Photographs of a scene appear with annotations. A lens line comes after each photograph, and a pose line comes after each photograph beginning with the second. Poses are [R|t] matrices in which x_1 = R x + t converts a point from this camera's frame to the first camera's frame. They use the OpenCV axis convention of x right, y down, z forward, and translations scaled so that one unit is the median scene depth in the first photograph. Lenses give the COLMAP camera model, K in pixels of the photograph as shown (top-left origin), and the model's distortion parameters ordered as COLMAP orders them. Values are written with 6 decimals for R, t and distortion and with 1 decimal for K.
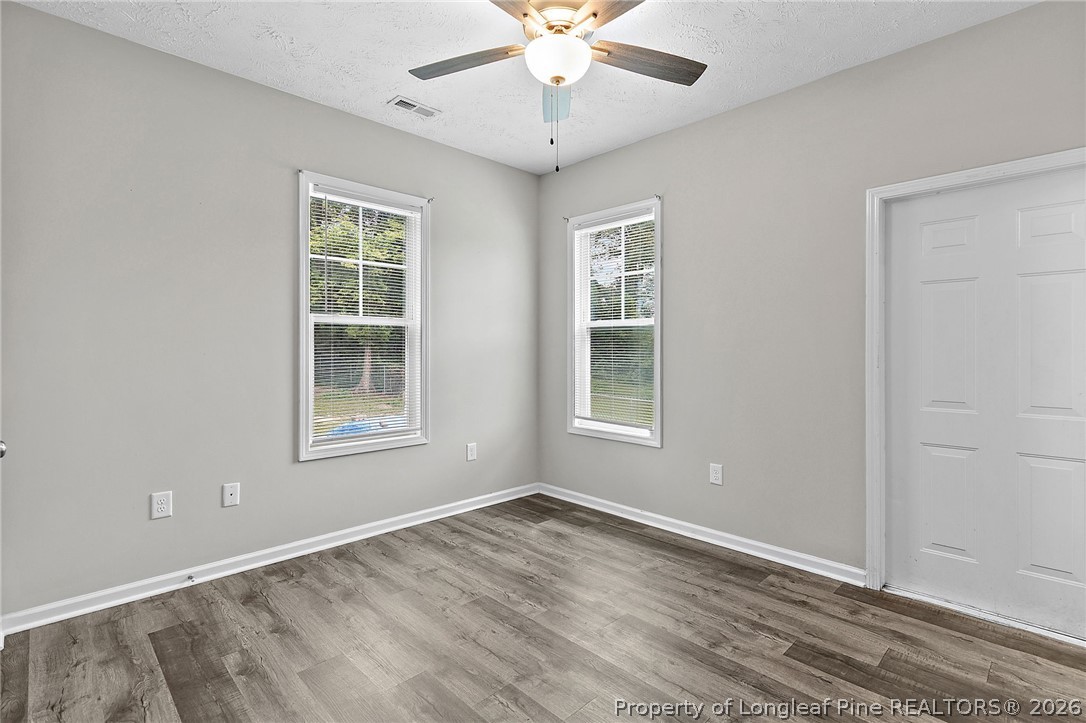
lens RADIAL K [[512.5, 0, 554.1], [0, 512.5, 350.8], [0, 0, 1]] dist [0.002215, 0.000426]
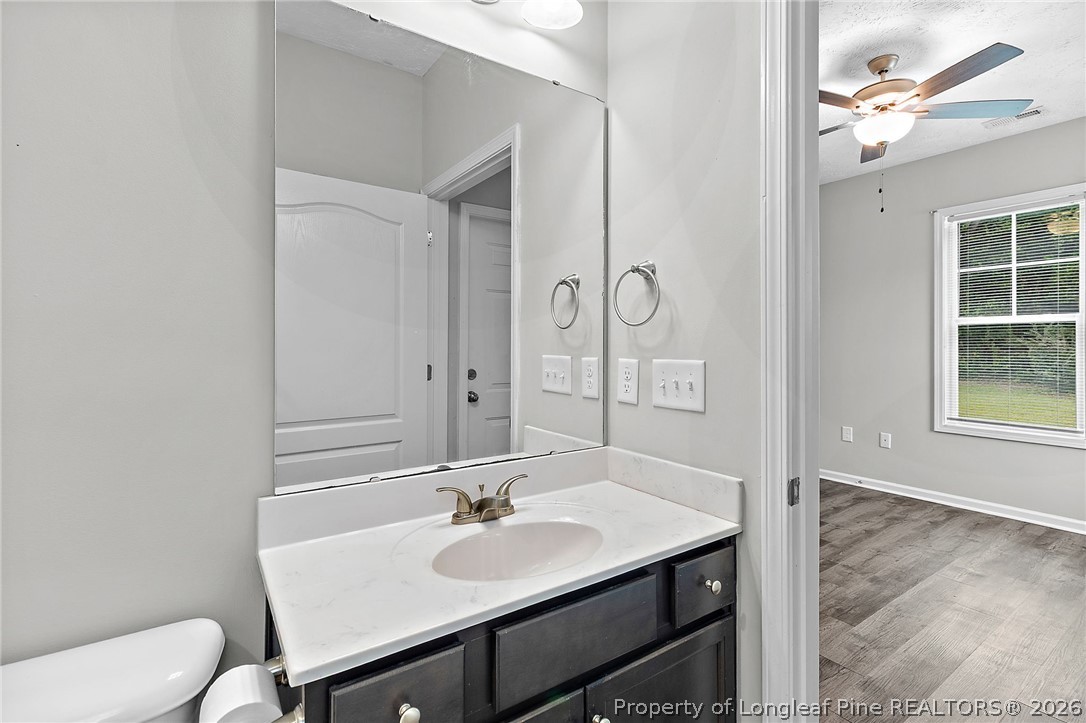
lens RADIAL K [[512.5, 0, 554.1], [0, 512.5, 350.8], [0, 0, 1]] dist [0.002215, 0.000426]
pose [[-0.170836, 0.009141, -0.985257, 1.218221], [-0.002457, 0.999950, 0.009703, -0.001666], [0.985296, 0.004078, -0.170805, 0.325347]]
